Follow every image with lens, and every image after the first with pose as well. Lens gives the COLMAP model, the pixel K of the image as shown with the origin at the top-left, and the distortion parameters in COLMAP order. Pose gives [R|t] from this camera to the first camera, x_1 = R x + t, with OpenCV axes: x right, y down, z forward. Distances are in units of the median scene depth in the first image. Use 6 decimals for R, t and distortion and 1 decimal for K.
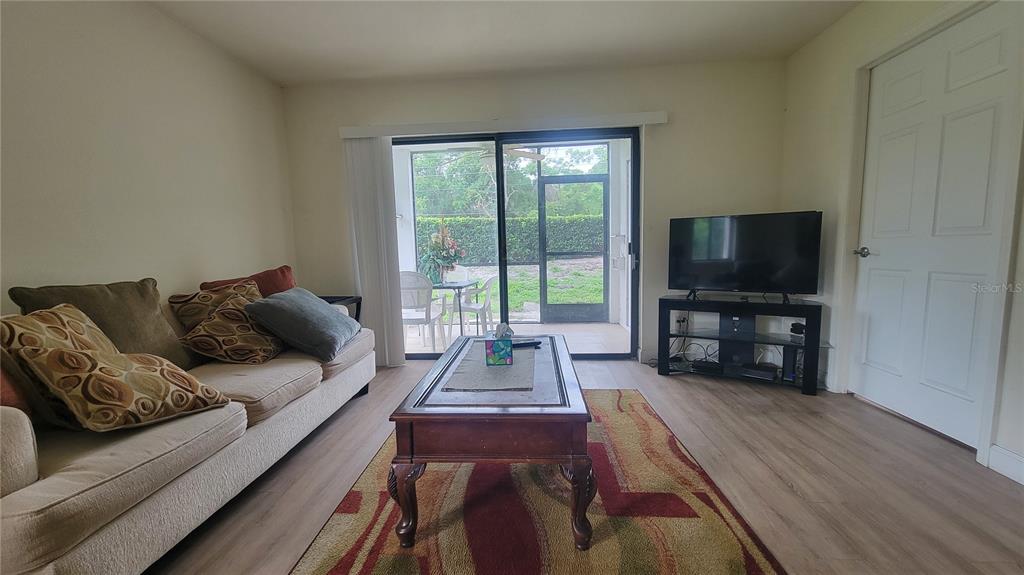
lens RADIAL K [[415.0, 0, 510.4], [0, 415.0, 293.6], [0, 0, 1]] dist [-0.002550, 0.000478]
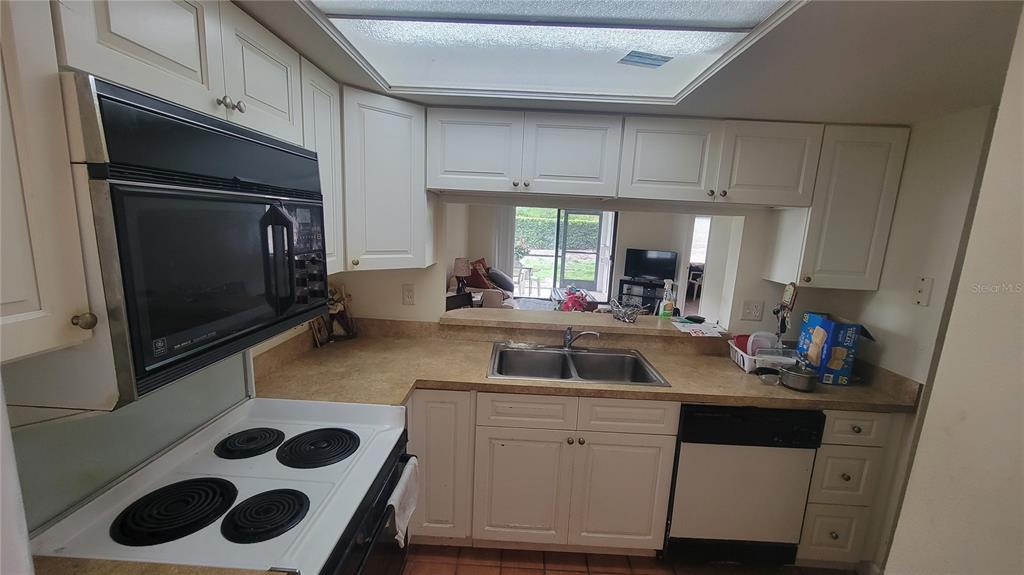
lens RADIAL K [[415.0, 0, 511.0], [0, 415.0, 291.9], [0, 0, 1]] dist [-0.002550, 0.000478]
pose [[0.996698, 0.060363, 0.054314, -0.422302], [-0.063427, 0.996382, 0.056576, -0.013149], [-0.050702, -0.059834, 0.996920, -1.436689]]
